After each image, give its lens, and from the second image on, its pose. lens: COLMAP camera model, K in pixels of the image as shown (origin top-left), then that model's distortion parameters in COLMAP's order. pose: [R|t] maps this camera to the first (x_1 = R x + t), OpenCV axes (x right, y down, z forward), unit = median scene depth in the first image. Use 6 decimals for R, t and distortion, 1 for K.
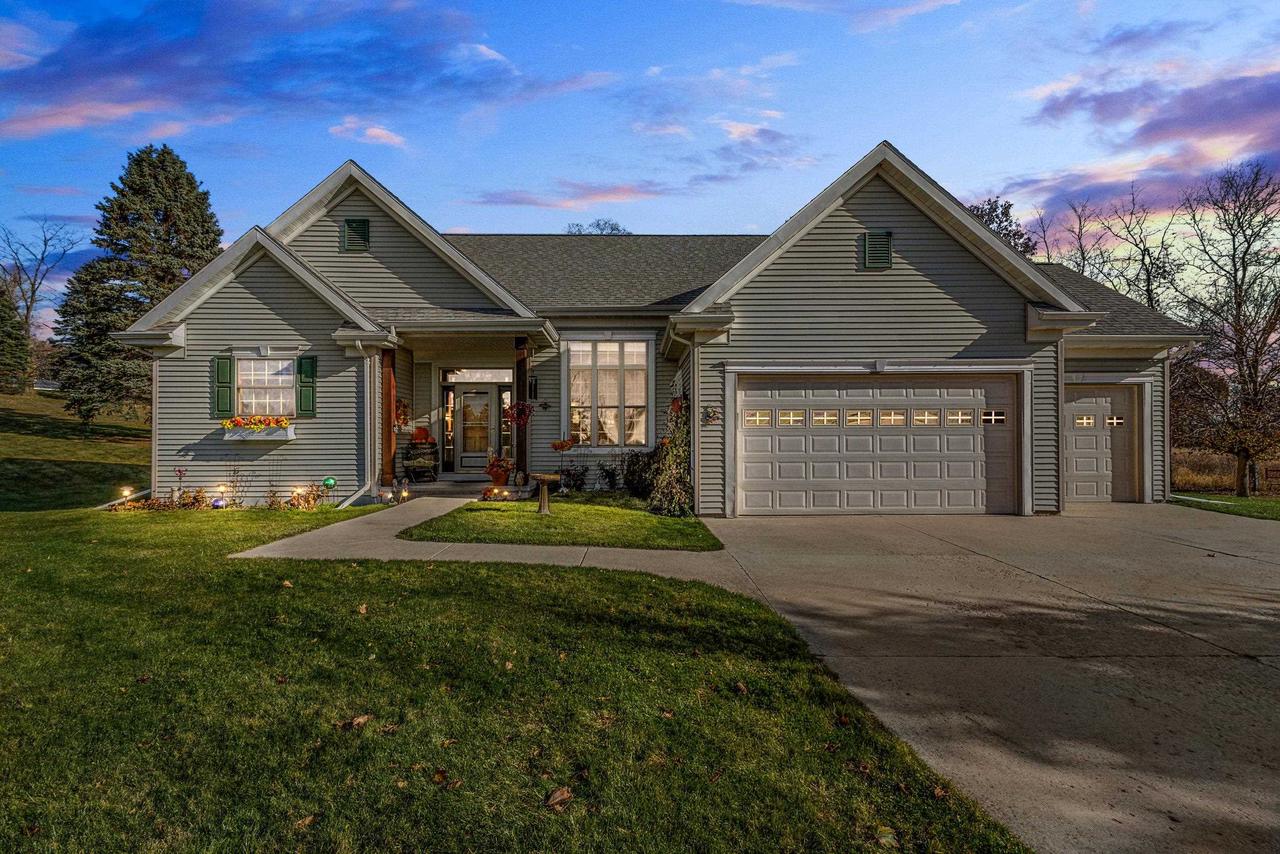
lens RADIAL K [[583.2, 0, 640.0], [0, 583.2, 427.0], [0, 0, 1]] dist [0.001957, 0.000114]
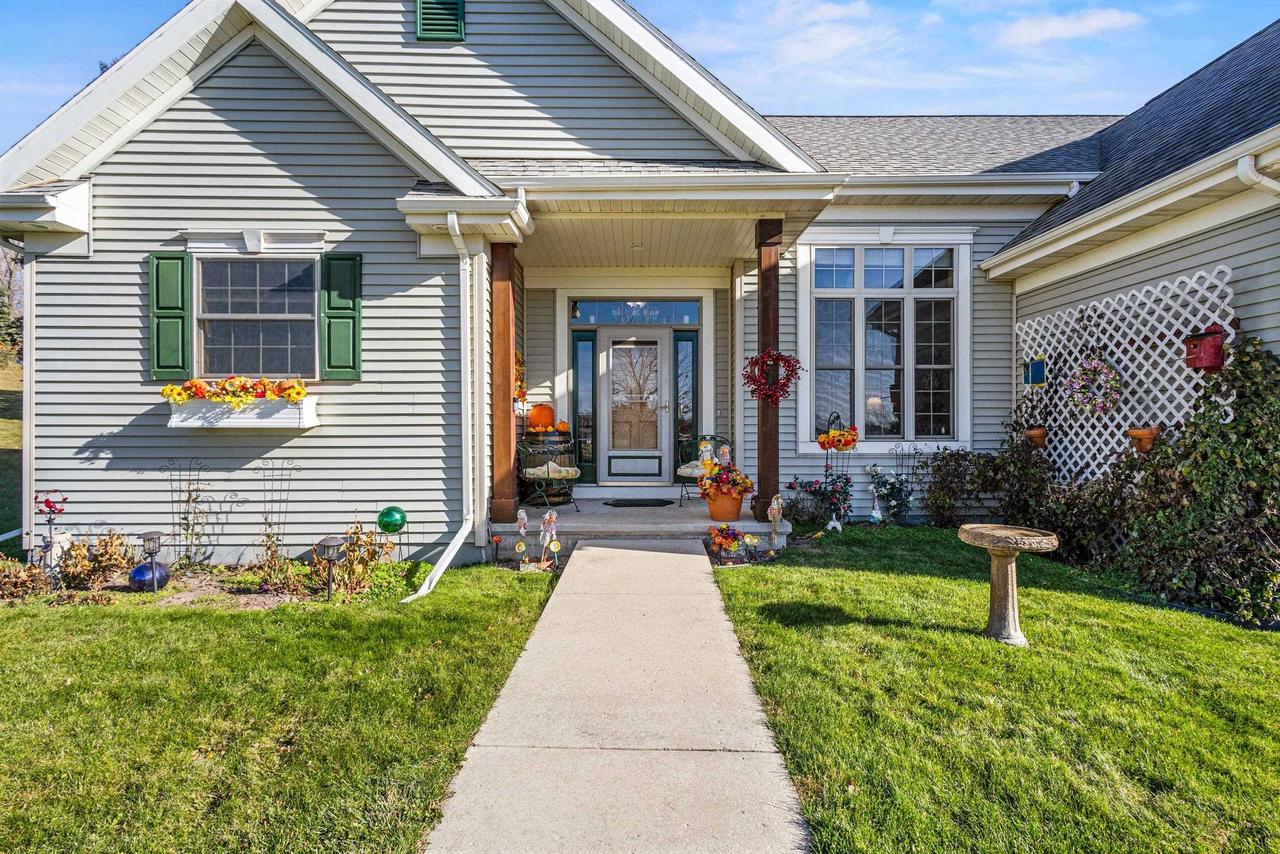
lens RADIAL K [[583.4, 0, 650.1], [0, 583.4, 418.6], [0, 0, 1]] dist [-0.003507, -0.000794]
pose [[0.999991, 0.002868, -0.003259, -0.315045], [-0.002822, 0.999897, 0.014037, 0.007056], [0.003299, -0.014028, 0.999896, 0.519685]]
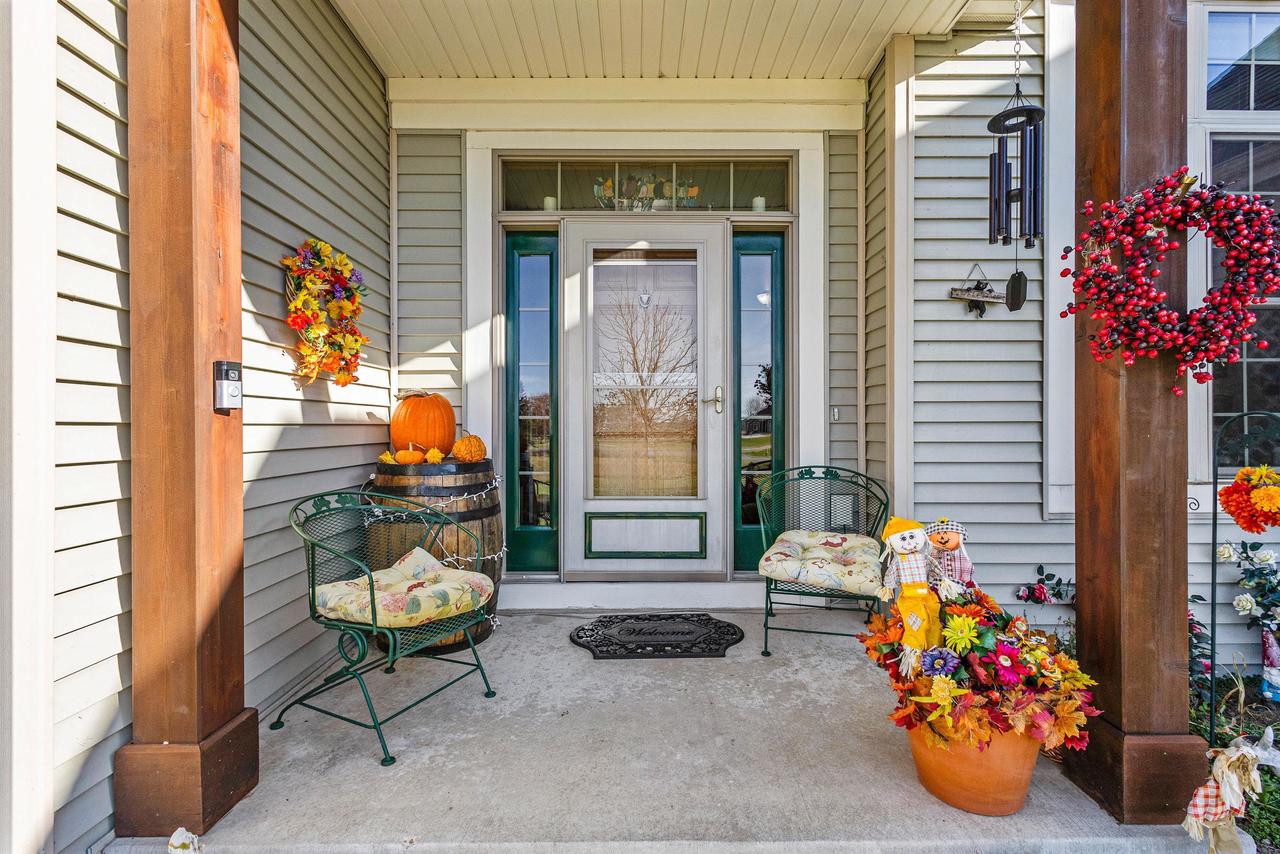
lens RADIAL K [[583.2, 0, 640.0], [0, 583.2, 427.0], [0, 0, 1]] dist [0.001957, 0.000114]
pose [[0.999863, 0.002492, -0.016348, -0.332800], [-0.001975, 0.999499, 0.031582, 0.007053], [0.016418, -0.031546, 0.999367, 0.897616]]
